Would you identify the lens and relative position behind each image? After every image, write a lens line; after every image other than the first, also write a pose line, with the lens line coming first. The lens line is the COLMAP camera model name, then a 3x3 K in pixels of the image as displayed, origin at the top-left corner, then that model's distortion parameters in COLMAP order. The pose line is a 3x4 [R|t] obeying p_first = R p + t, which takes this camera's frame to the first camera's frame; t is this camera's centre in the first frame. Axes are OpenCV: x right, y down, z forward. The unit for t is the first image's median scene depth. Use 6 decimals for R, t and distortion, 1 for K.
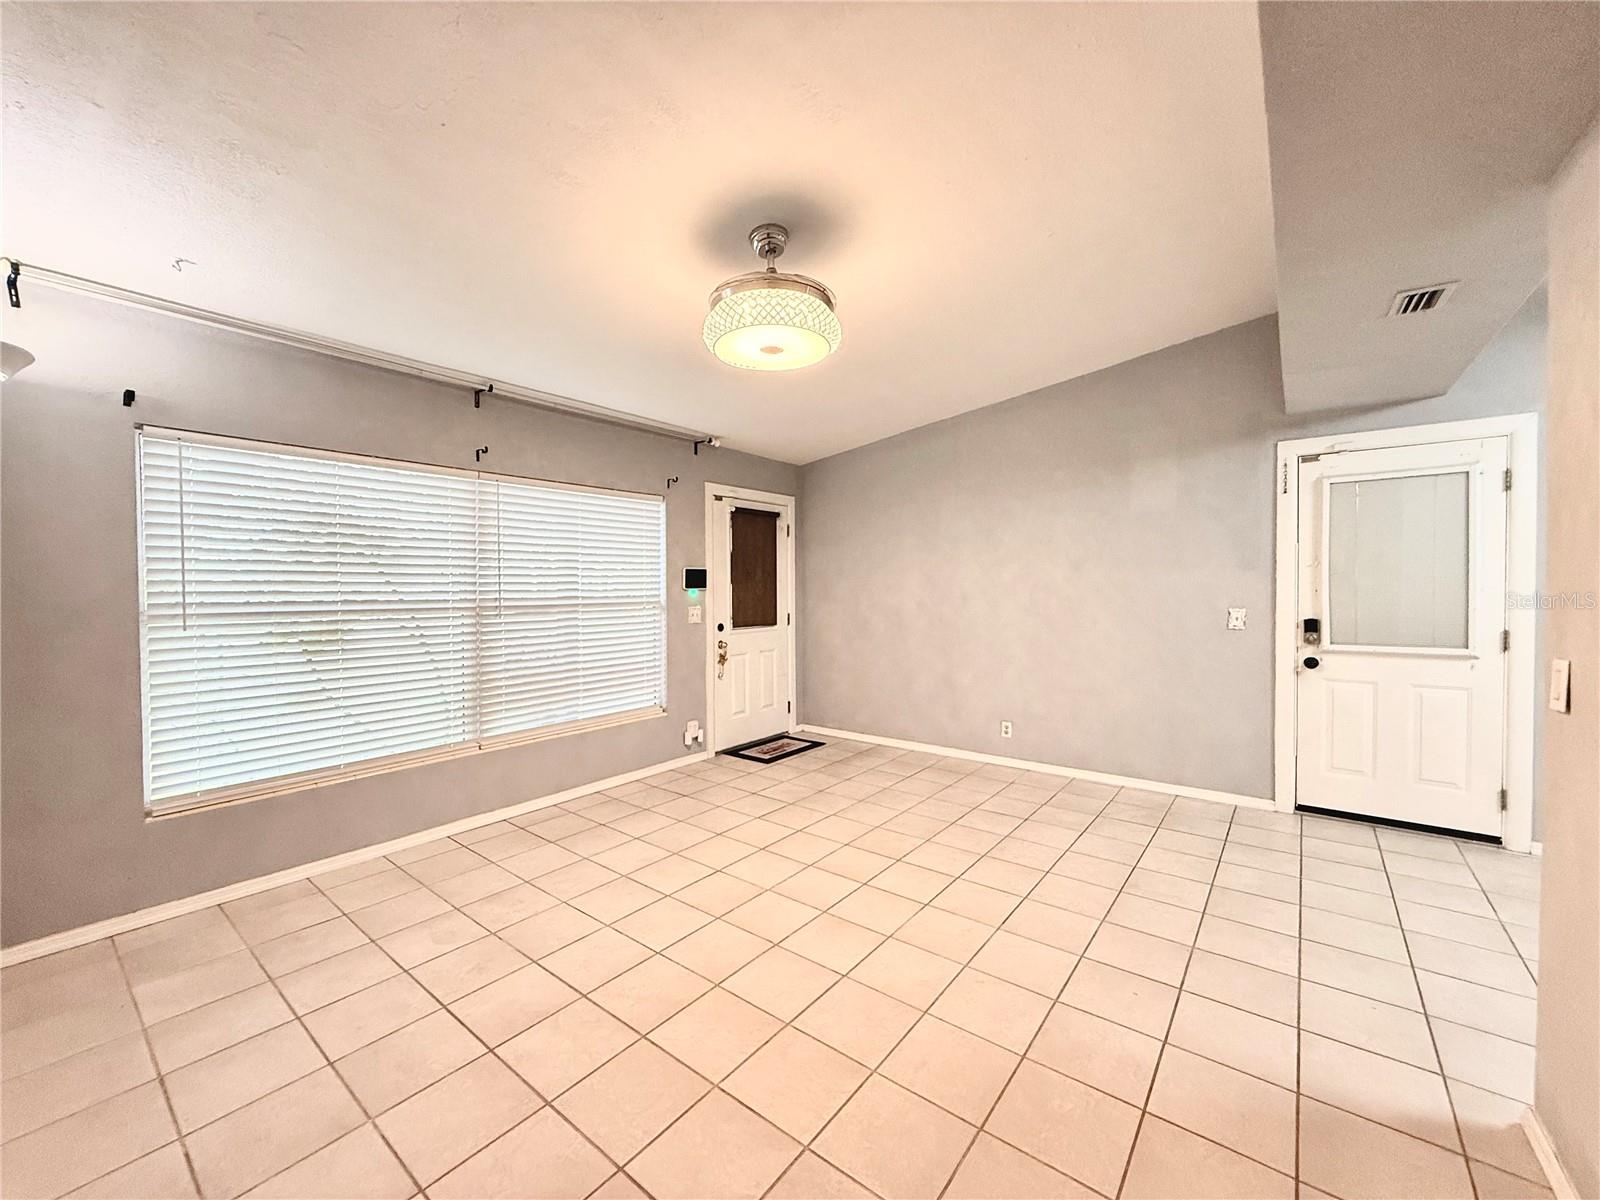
lens RADIAL K [[638.0, 0, 800.0], [0, 638.0, 600.0], [0, 0, 1]] dist [-0.000041, -0.000286]
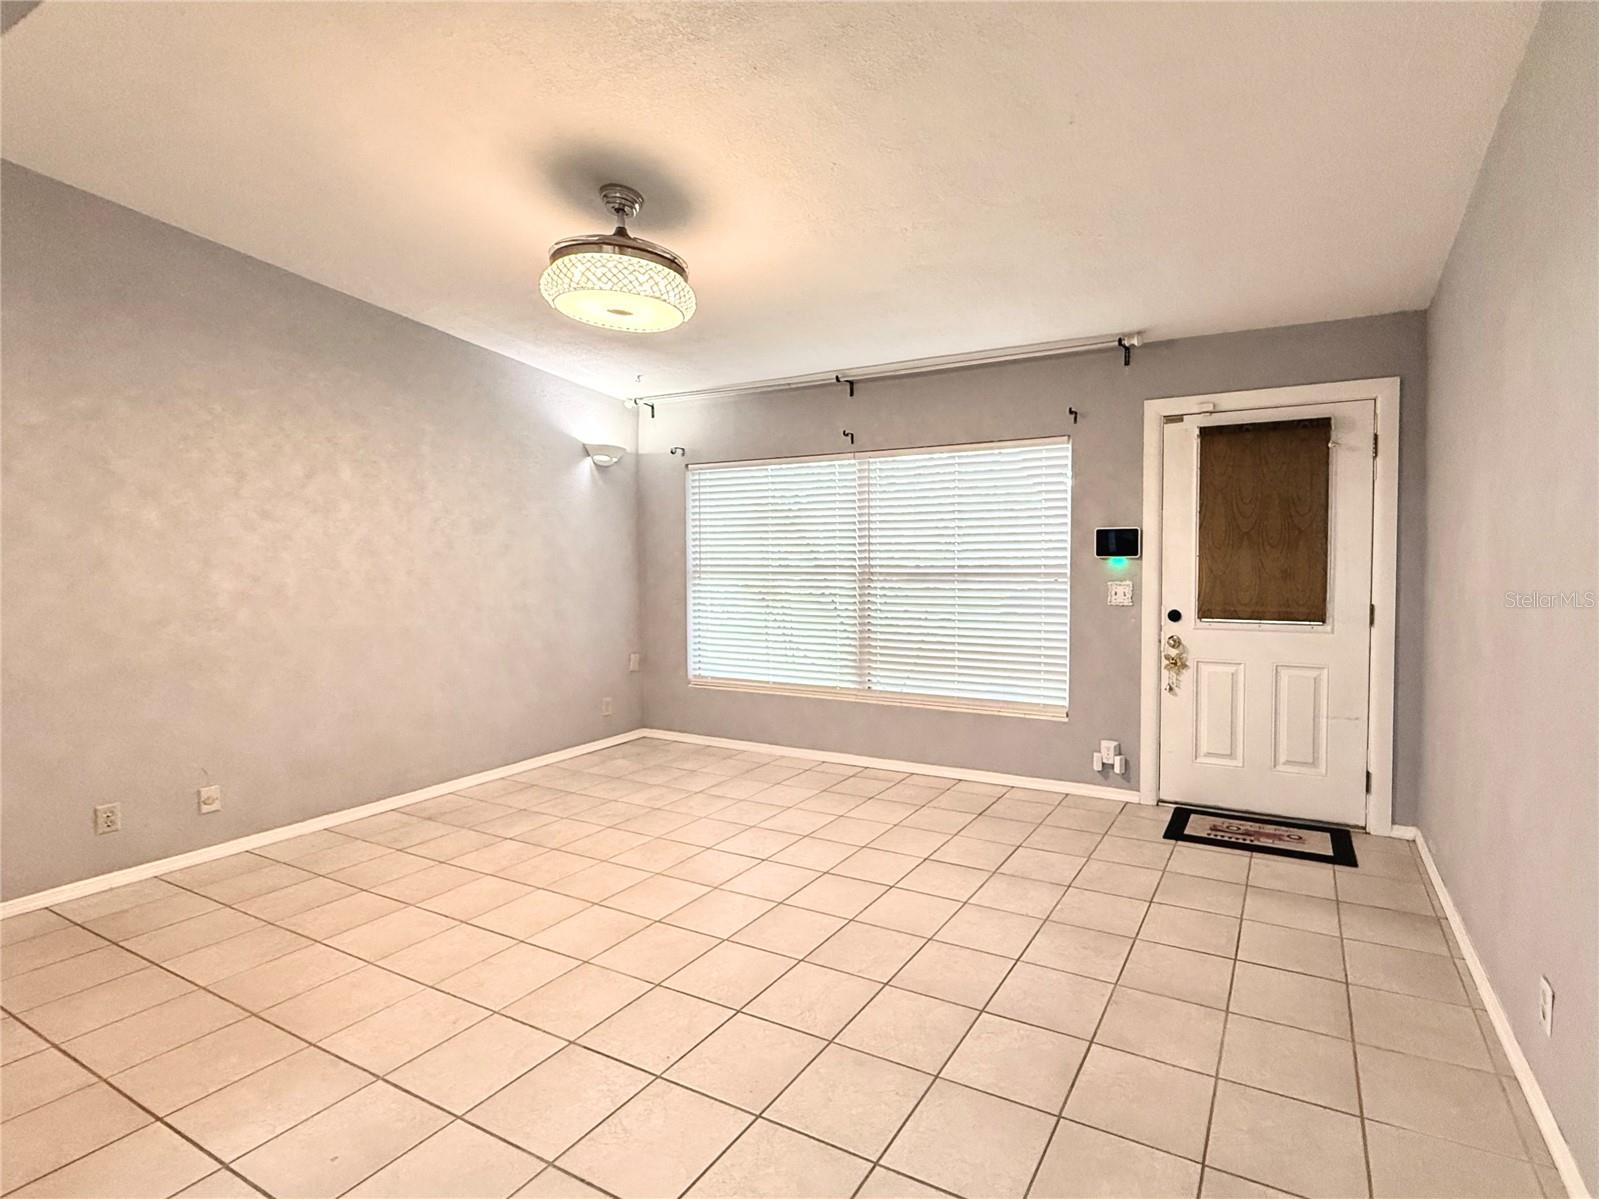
lens RADIAL K [[671.0, 0, 798.7], [0, 671.0, 576.3], [0, 0, 1]] dist [-0.000563, -0.000179]
pose [[0.218331, 0.030545, -0.975397, 0.511411], [-0.018568, 0.999459, 0.027142, -0.009951], [0.975698, 0.012185, 0.218780, 0.515940]]
